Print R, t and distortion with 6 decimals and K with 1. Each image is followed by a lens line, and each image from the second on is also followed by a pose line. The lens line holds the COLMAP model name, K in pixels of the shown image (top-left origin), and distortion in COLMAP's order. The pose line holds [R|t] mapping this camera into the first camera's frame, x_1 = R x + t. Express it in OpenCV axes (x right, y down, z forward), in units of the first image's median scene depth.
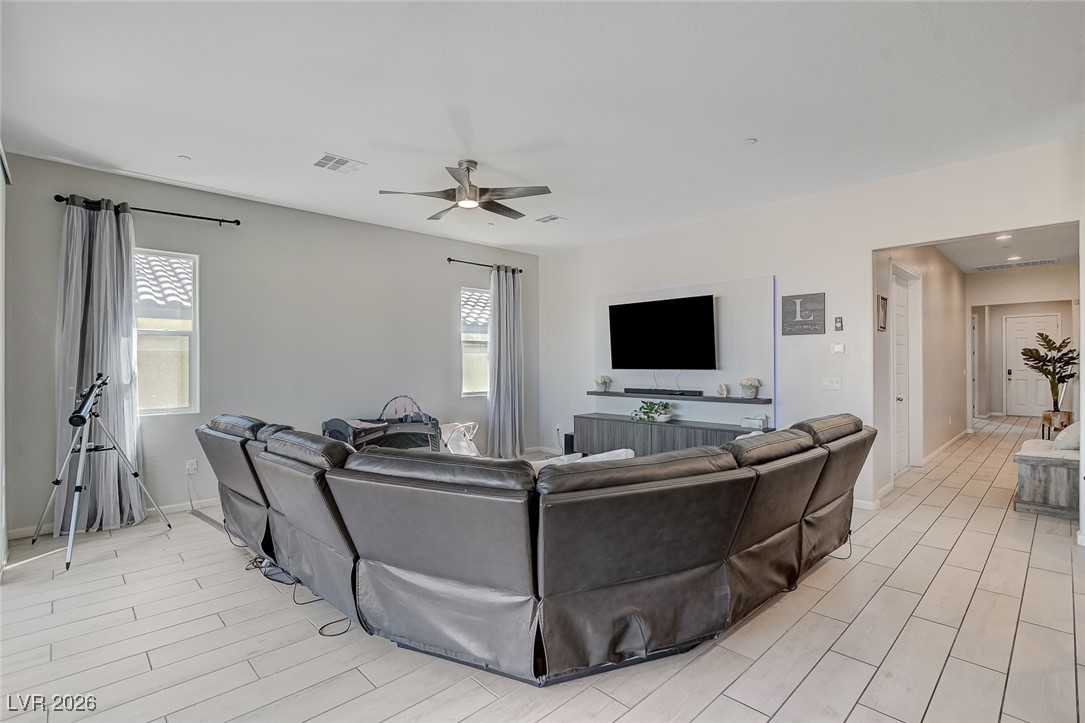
lens RADIAL K [[512.2, 0, 542.5], [0, 512.2, 361.5], [0, 0, 1]] dist [-0.030562, 0.000255]
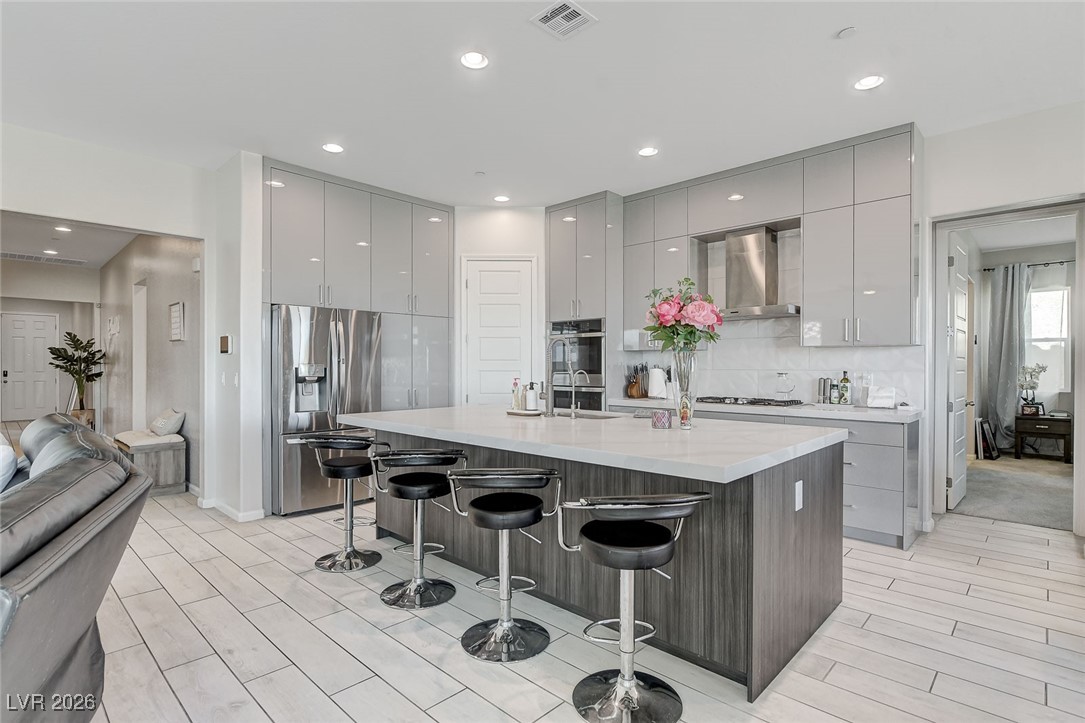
lens RADIAL K [[527.5, 0, 542.5], [0, 527.5, 361.5], [0, 0, 1]] dist [-0.001094, -0.000326]
pose [[-0.045067, 0.004128, 0.998975, -0.128835], [0.002633, 0.999988, -0.004013, 0.010290], [-0.998980, 0.002450, -0.045078, 0.120930]]
